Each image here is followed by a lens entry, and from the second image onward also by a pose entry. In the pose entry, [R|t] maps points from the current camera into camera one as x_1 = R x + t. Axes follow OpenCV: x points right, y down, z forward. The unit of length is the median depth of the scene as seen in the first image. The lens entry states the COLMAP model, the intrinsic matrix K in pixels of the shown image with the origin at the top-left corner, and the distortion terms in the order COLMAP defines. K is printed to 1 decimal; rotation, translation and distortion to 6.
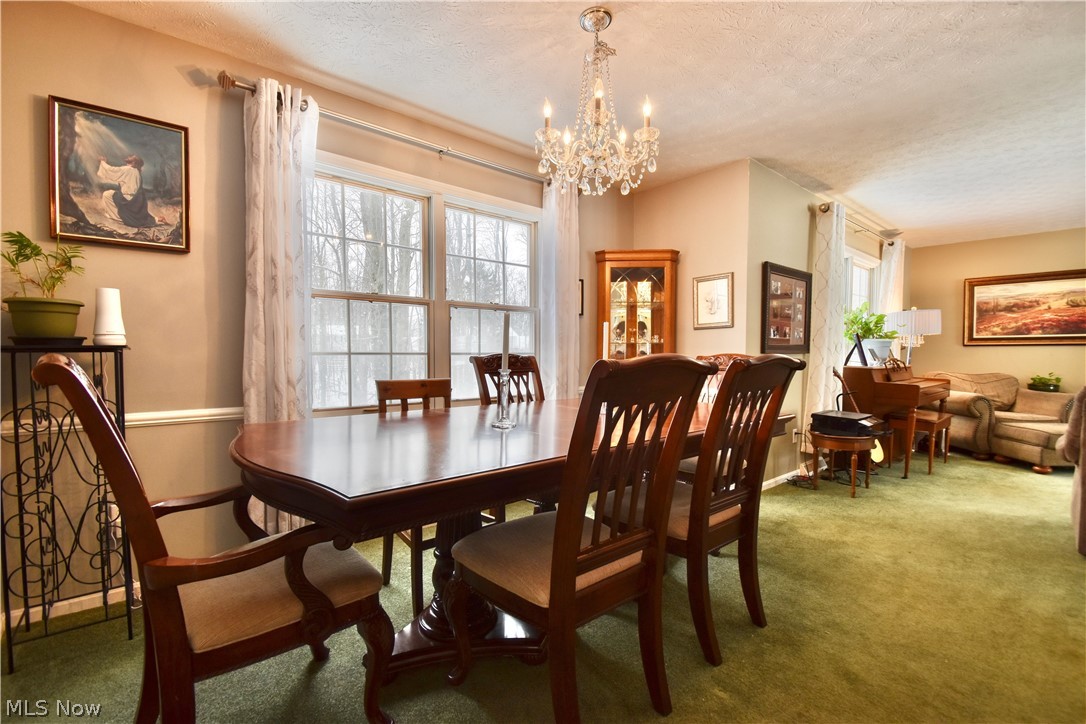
lens RADIAL K [[477.0, 0, 543.4], [0, 477.0, 368.7], [0, 0, 1]] dist [0.002251, -0.011658]
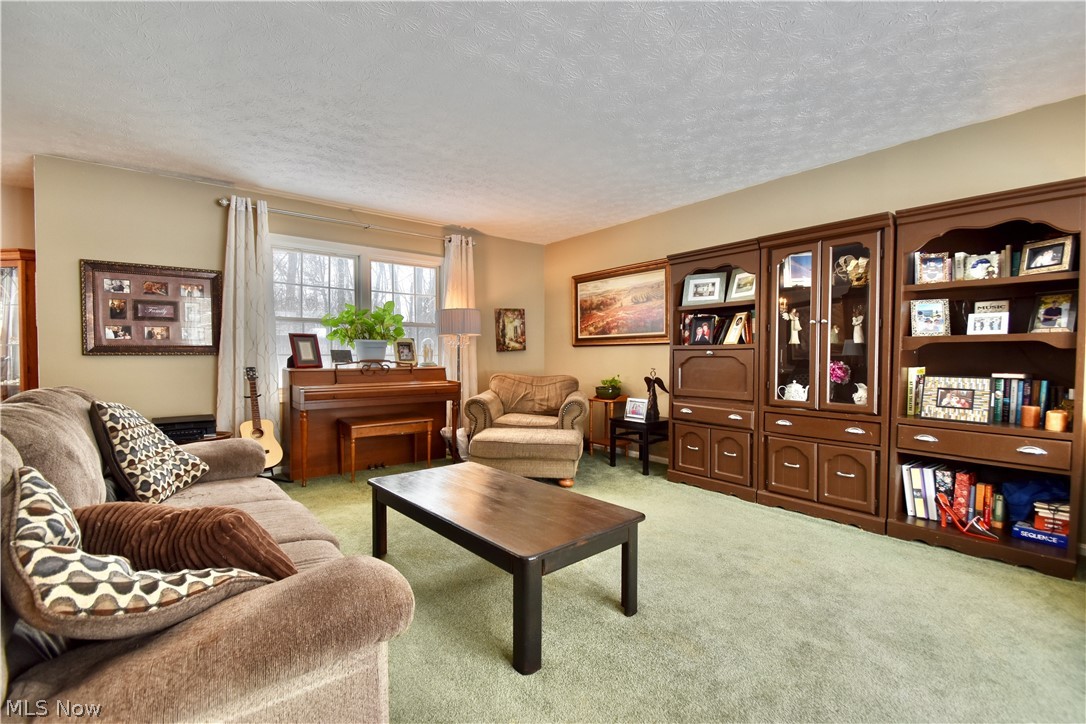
lens RADIAL K [[474.6, 0, 543.4], [0, 474.6, 369.7], [0, 0, 1]] dist [0.007932, -0.013101]
pose [[0.999093, 0.001837, -0.042541, 0.919181], [-0.001927, 0.999996, -0.002087, 0.000968], [0.042537, 0.002167, 0.999093, 0.048335]]
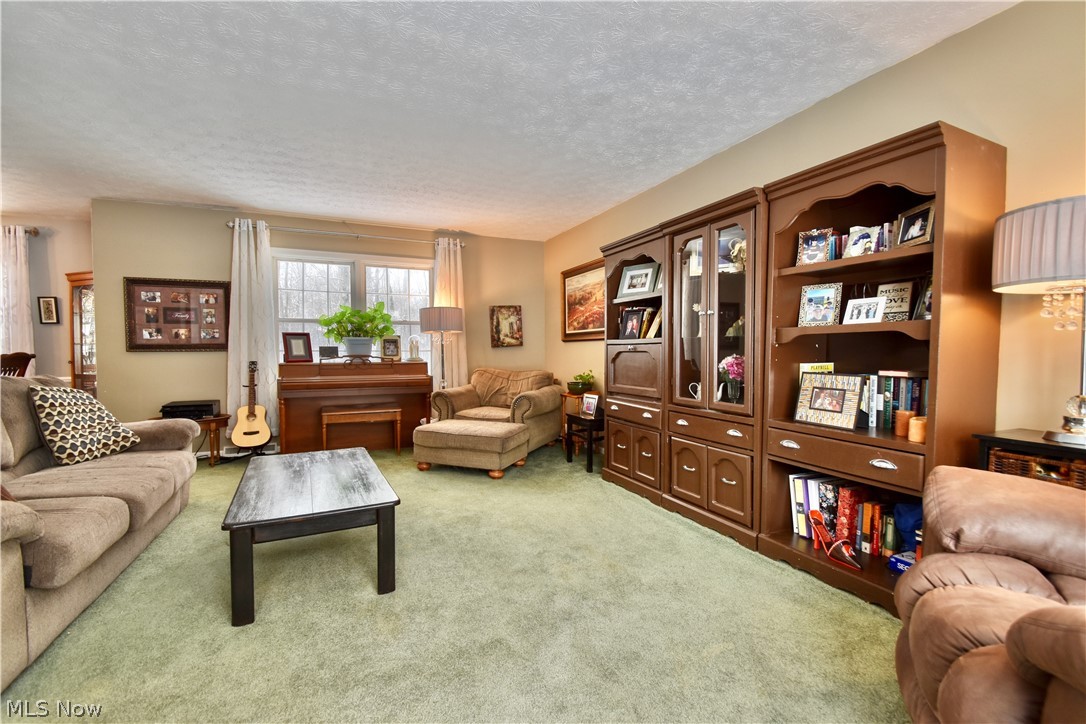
lens RADIAL K [[474.6, 0, 543.4], [0, 474.6, 369.7], [0, 0, 1]] dist [0.007932, -0.013101]
pose [[0.956589, 0.009233, -0.291296, 1.194642], [-0.007125, 0.999940, 0.008295, 0.000734], [0.291355, -0.005859, 0.956597, 0.080245]]
